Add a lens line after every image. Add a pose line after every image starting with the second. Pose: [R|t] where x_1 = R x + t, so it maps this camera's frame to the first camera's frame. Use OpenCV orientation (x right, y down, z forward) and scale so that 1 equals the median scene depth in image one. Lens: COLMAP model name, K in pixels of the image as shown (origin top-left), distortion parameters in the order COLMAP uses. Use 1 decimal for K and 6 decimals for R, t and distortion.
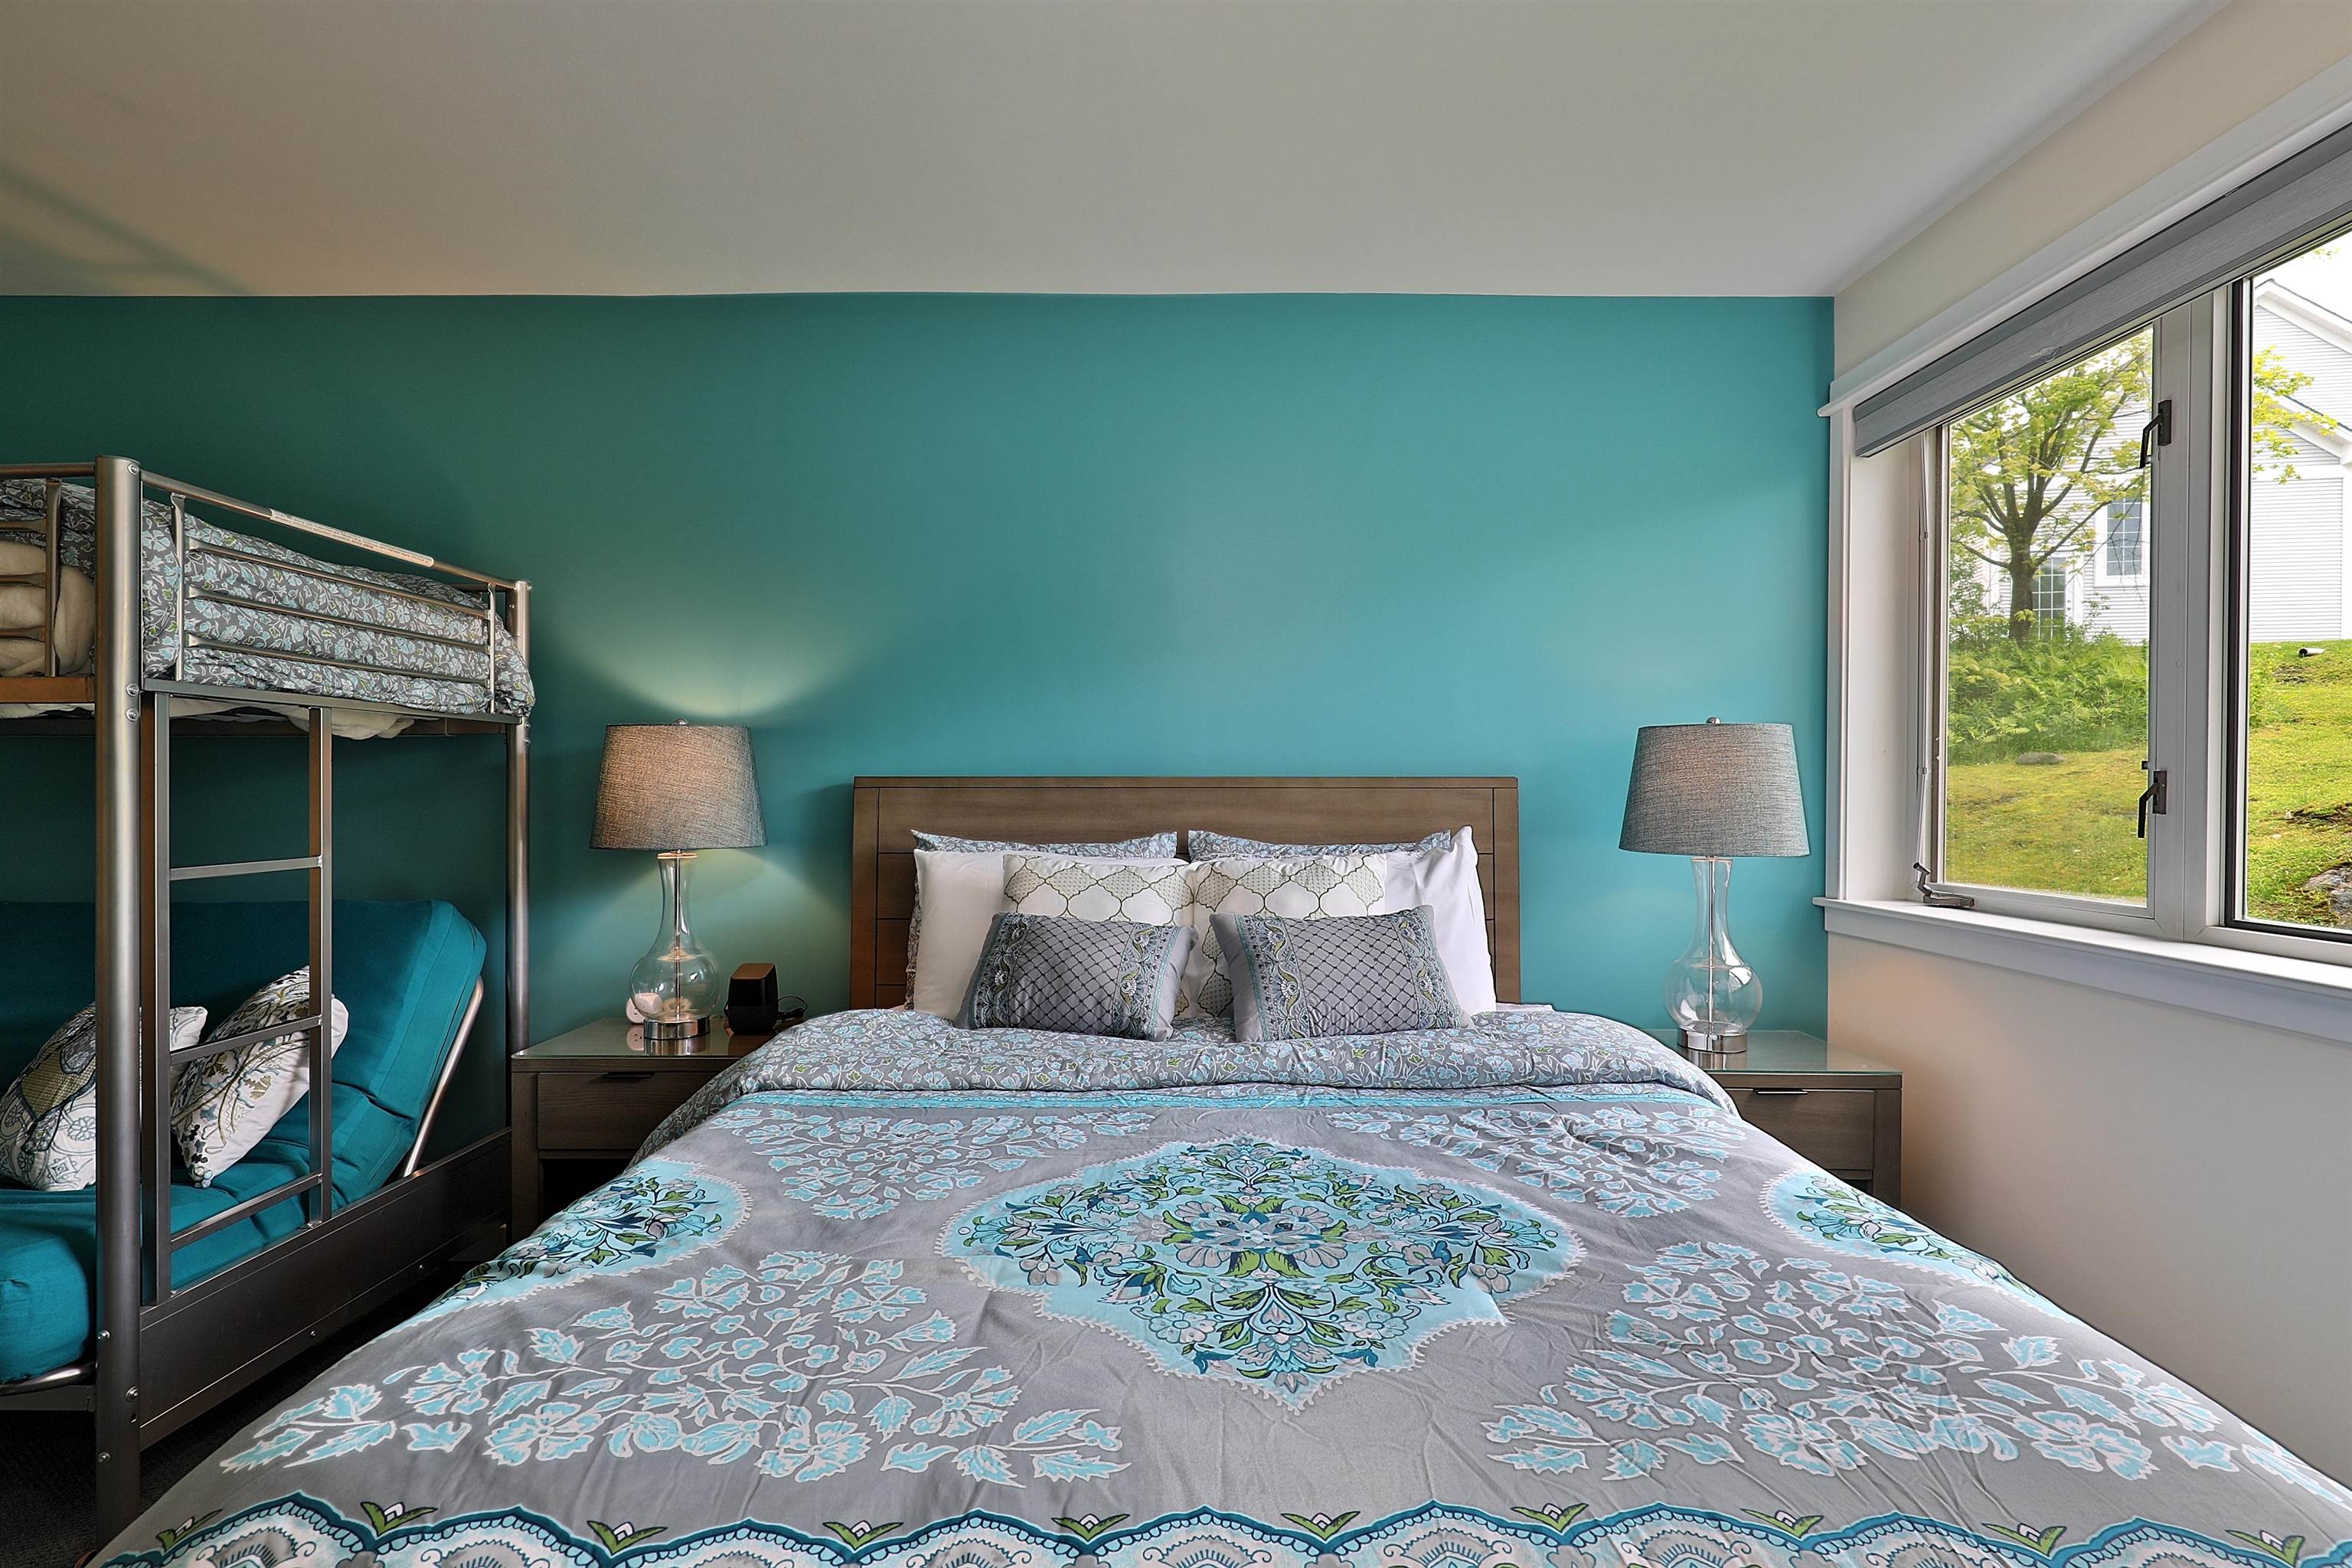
lens RADIAL K [[1125.9, 0, 1176.4], [0, 1125.9, 791.5], [0, 0, 1]] dist [0.004002, -0.001034]
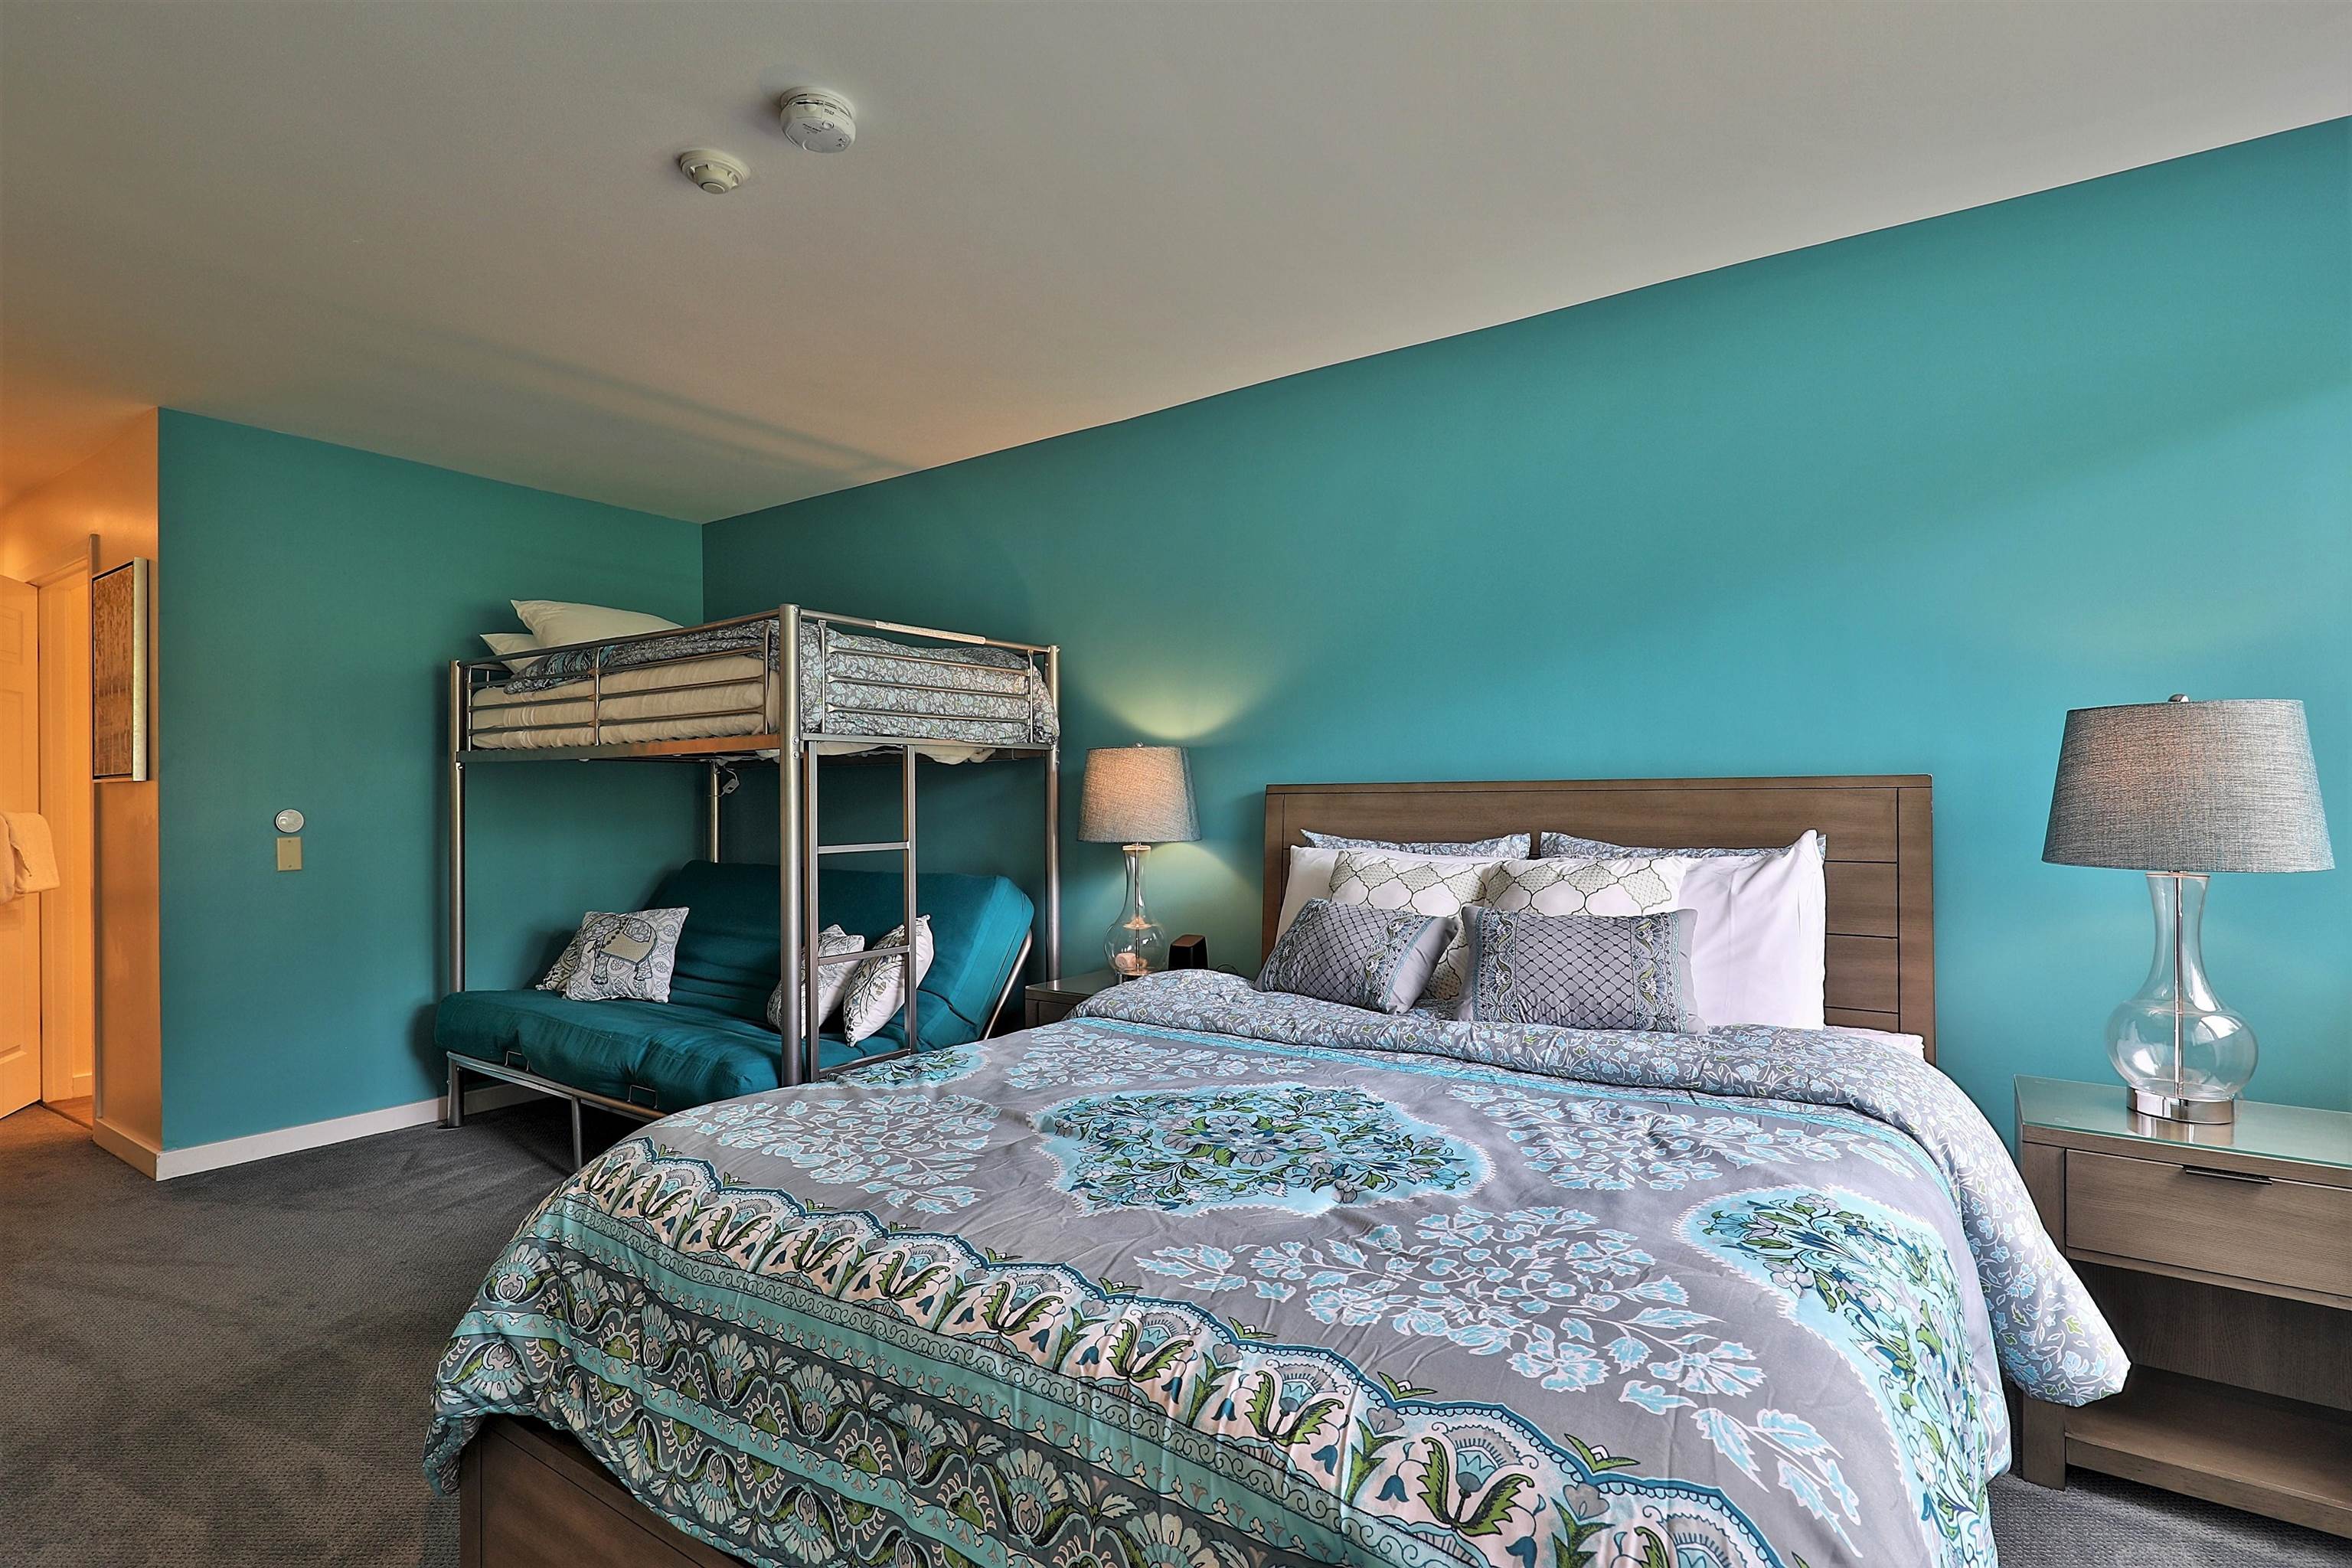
lens RADIAL K [[1125.9, 0, 1180.3], [0, 1125.9, 790.3], [0, 0, 1]] dist [0.004002, -0.001034]
pose [[0.824459, -0.010698, -0.565821, 0.454575], [0.006971, 0.999937, -0.008748, 0.003535], [0.565879, 0.003268, 0.824482, -0.059755]]
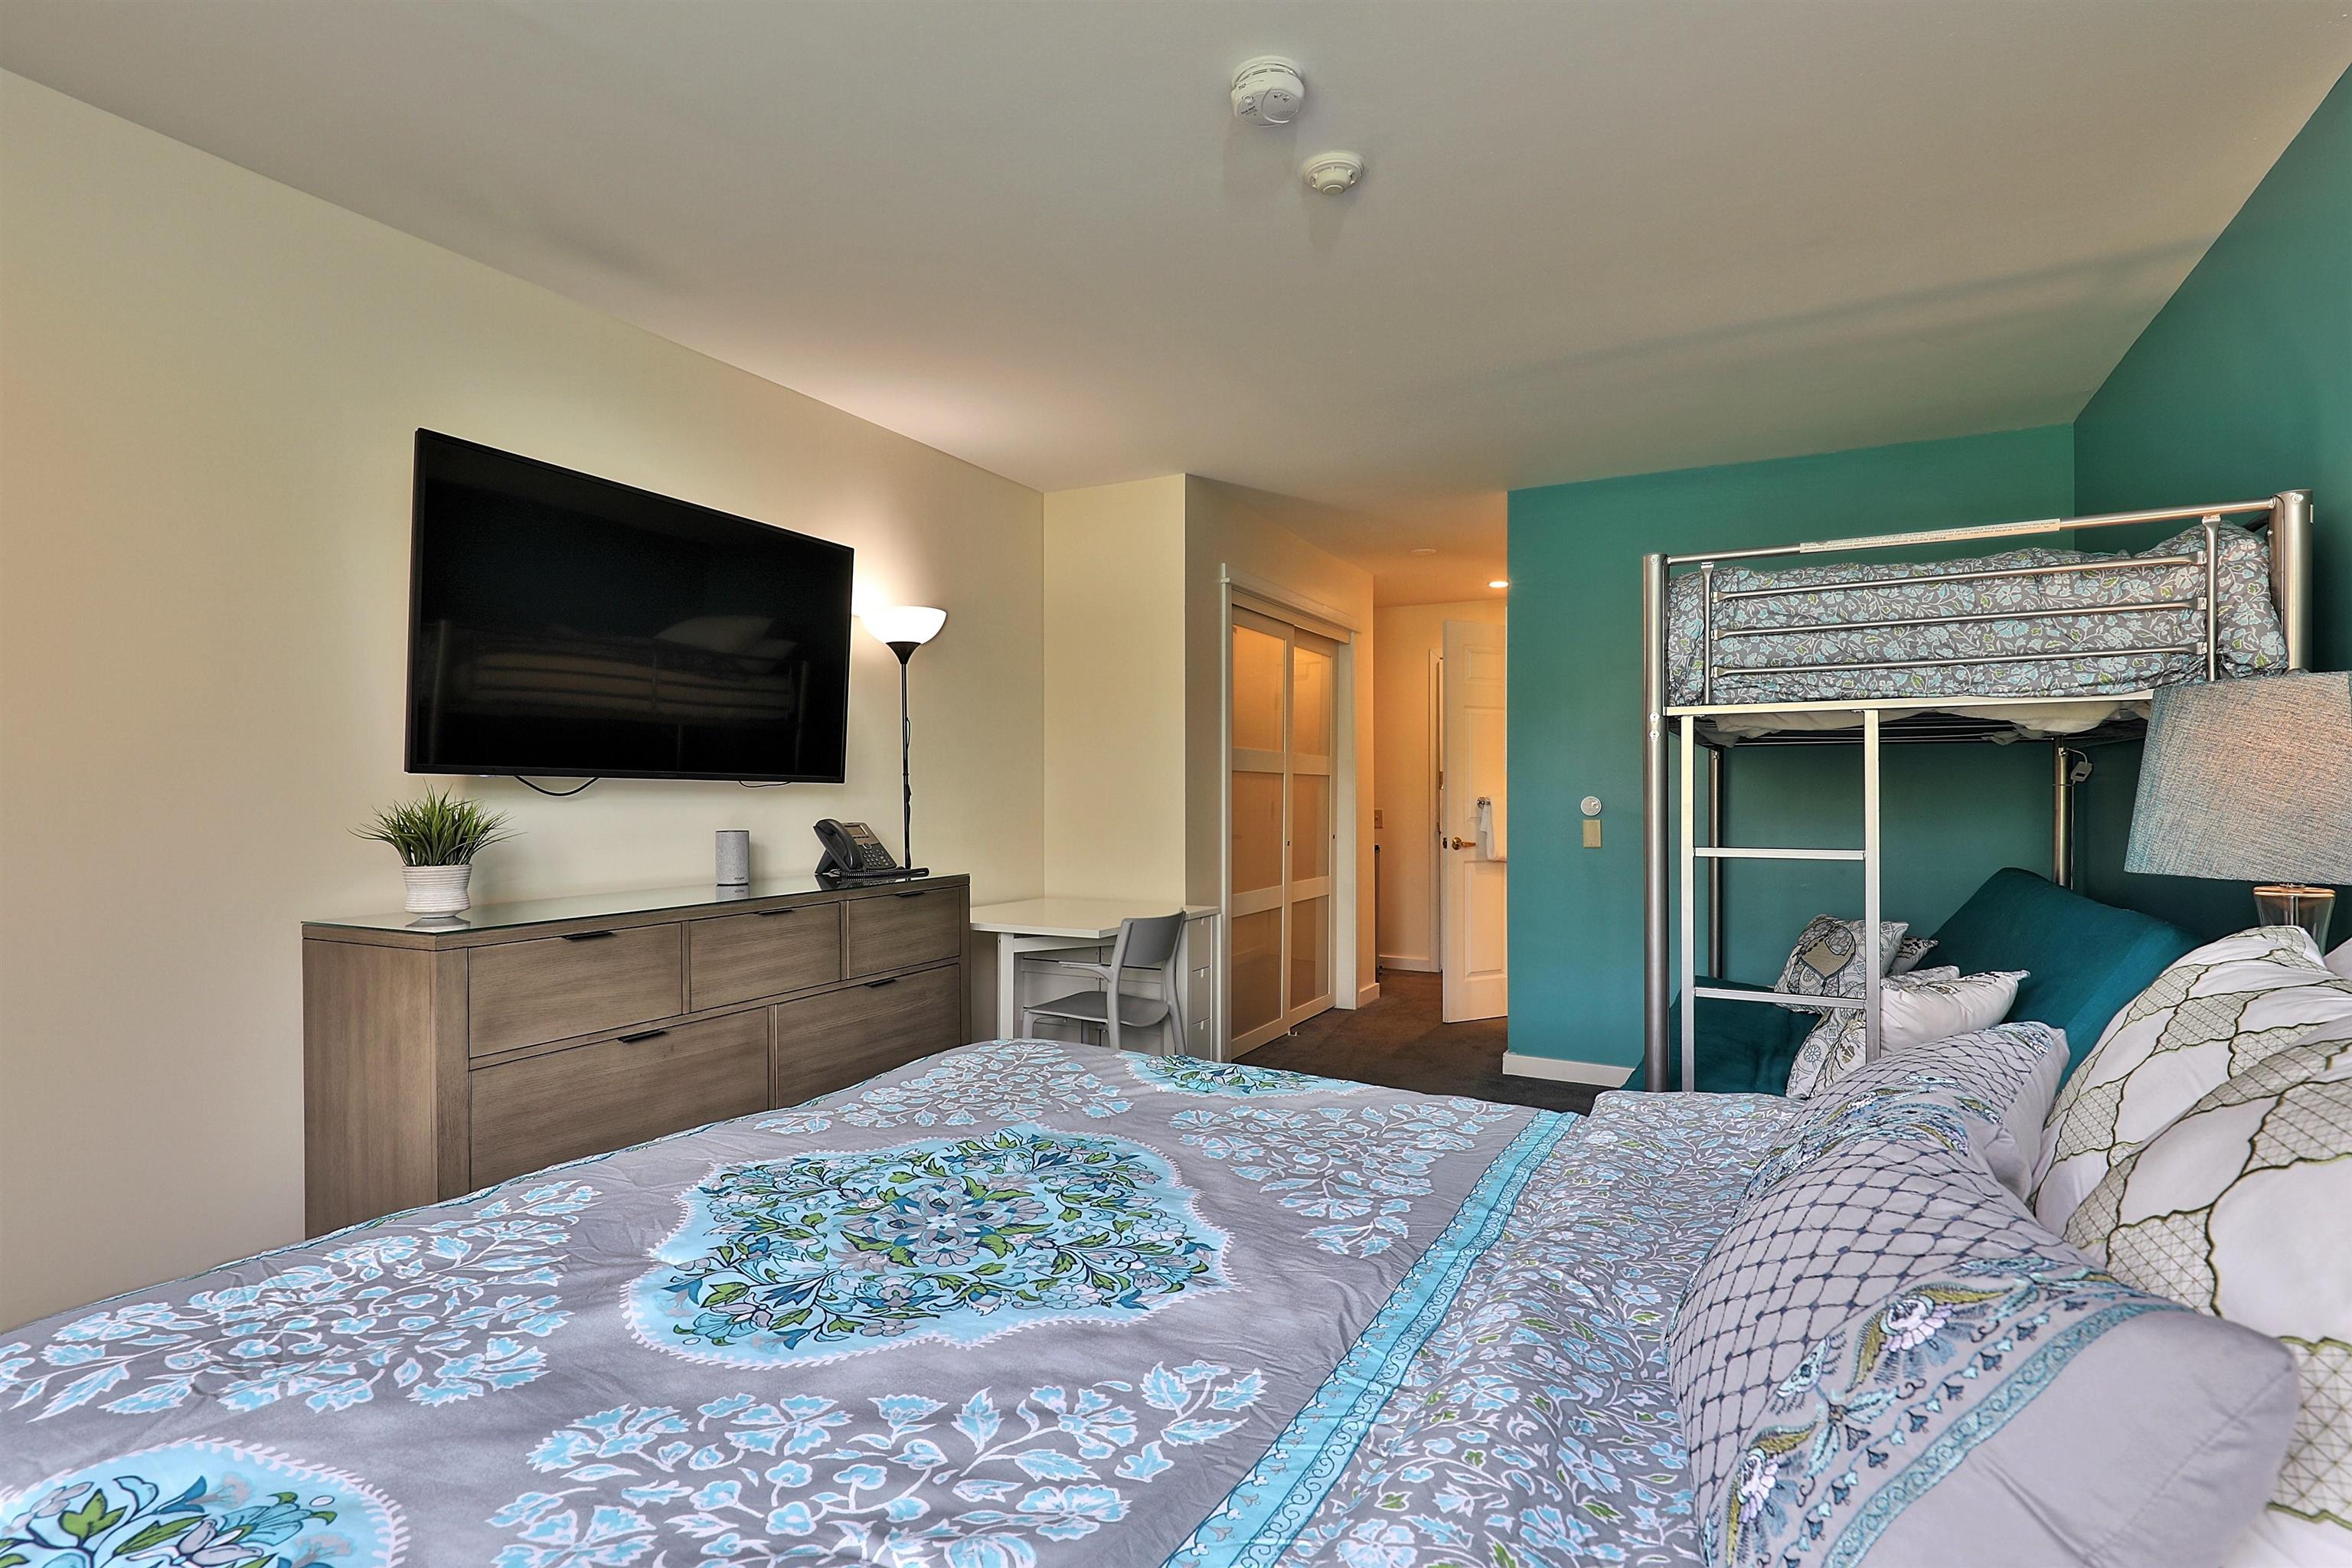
lens RADIAL K [[1125.9, 0, 1175.5], [0, 1125.9, 793.2], [0, 0, 1]] dist [0.004002, -0.001034]
pose [[-0.473574, -0.001694, -0.880752, 0.530872], [-0.001909, 0.999998, -0.000897, 0.006291], [0.880752, 0.001257, -0.473577, 1.021874]]
